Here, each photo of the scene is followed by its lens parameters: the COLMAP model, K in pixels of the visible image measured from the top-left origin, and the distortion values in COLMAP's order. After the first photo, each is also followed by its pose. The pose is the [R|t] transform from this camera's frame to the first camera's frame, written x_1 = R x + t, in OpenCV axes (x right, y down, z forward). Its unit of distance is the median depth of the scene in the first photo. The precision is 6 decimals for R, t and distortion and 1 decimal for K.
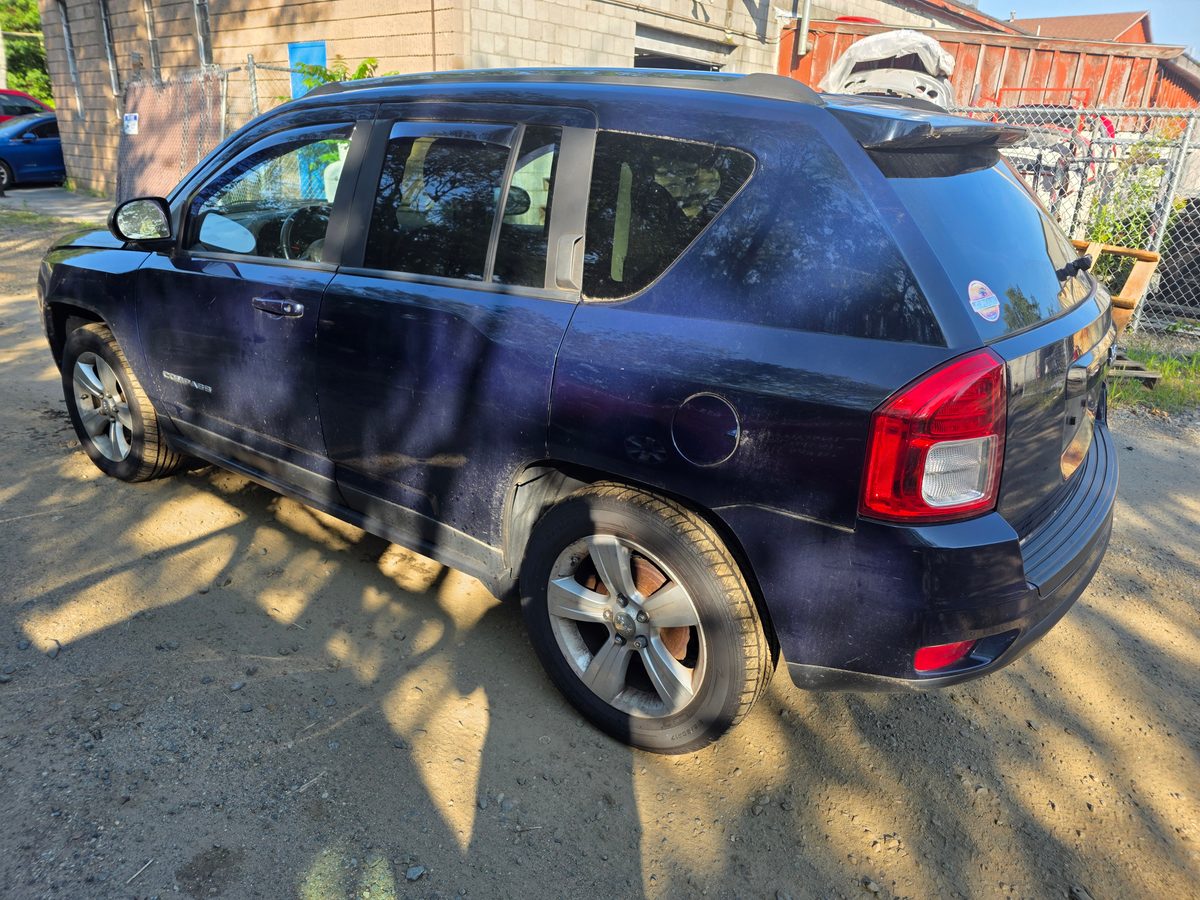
lens RADIAL K [[827.8, 0, 593.3], [0, 827.8, 440.7], [0, 0, 1]] dist [0.078662, -0.081708]
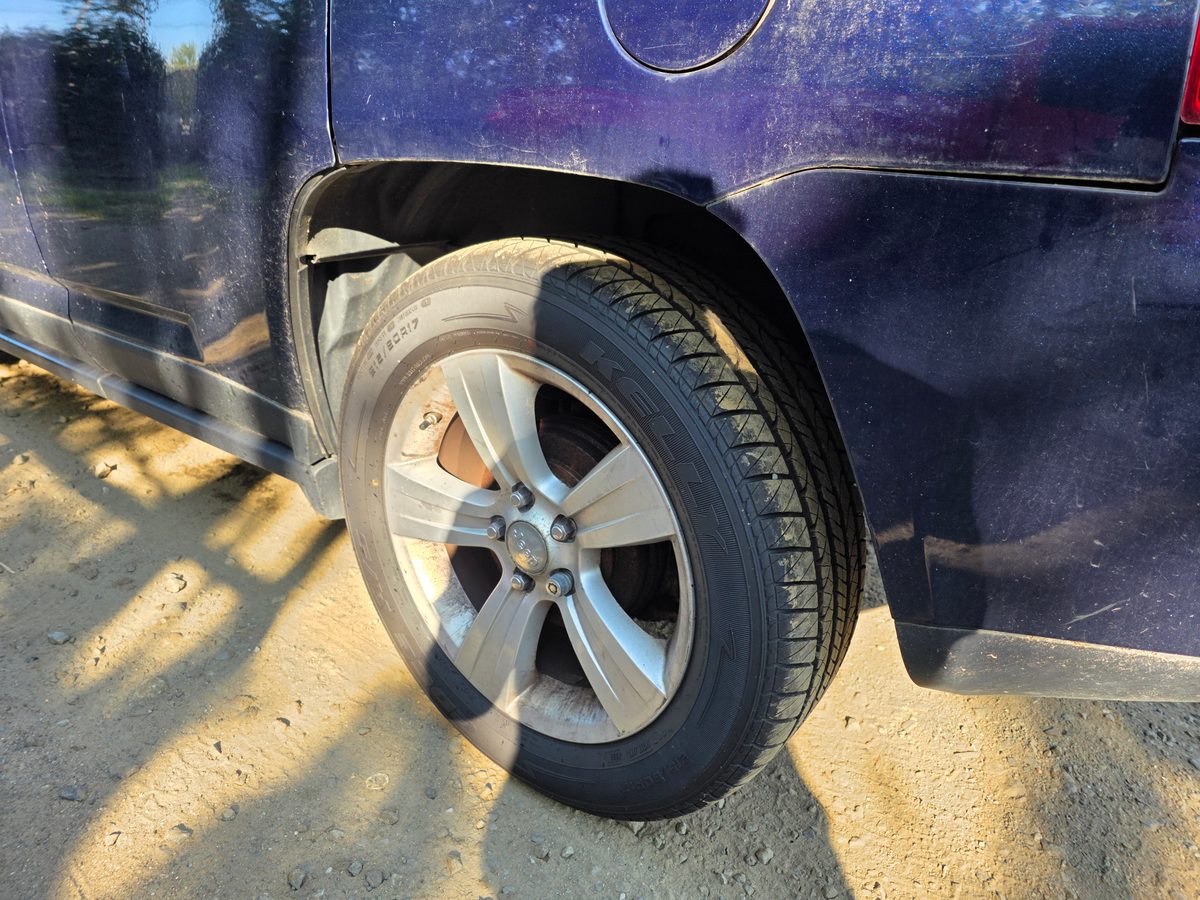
lens RADIAL K [[827.8, 0, 593.3], [0, 827.8, 440.7], [0, 0, 1]] dist [0.078662, -0.081708]
pose [[0.999866, -0.000461, -0.016377, 0.057726], [0.000870, 0.999688, 0.024979, 0.102811], [0.016360, -0.024990, 0.999554, 0.365481]]
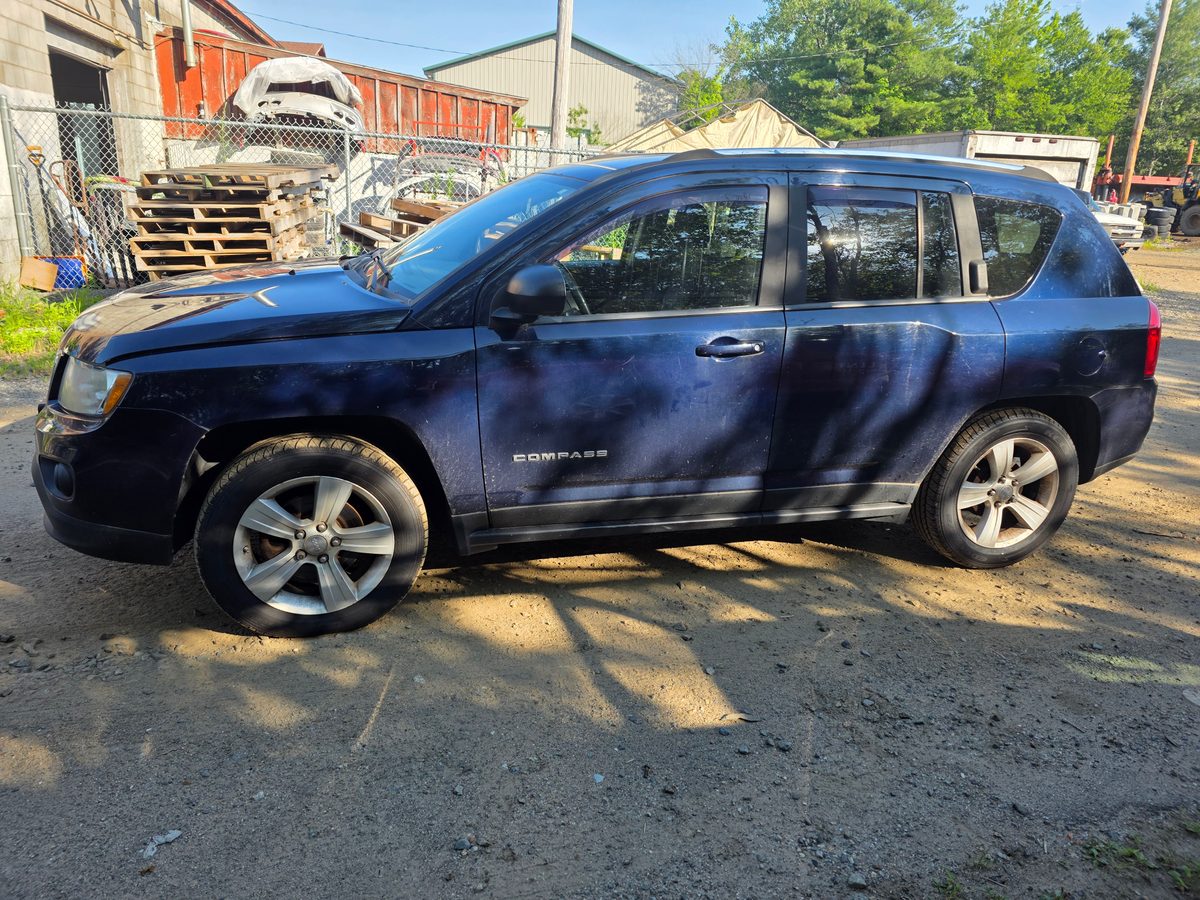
lens RADIAL K [[808.2, 0, 600.0], [0, 808.2, 450.0], [0, 0, 1]] dist [0.080222, -0.075902]
pose [[0.597285, -0.252121, 0.761371, -1.151087], [0.245148, 0.961263, 0.125998, -0.181368], [-0.763644, 0.111392, 0.635955, 0.397438]]
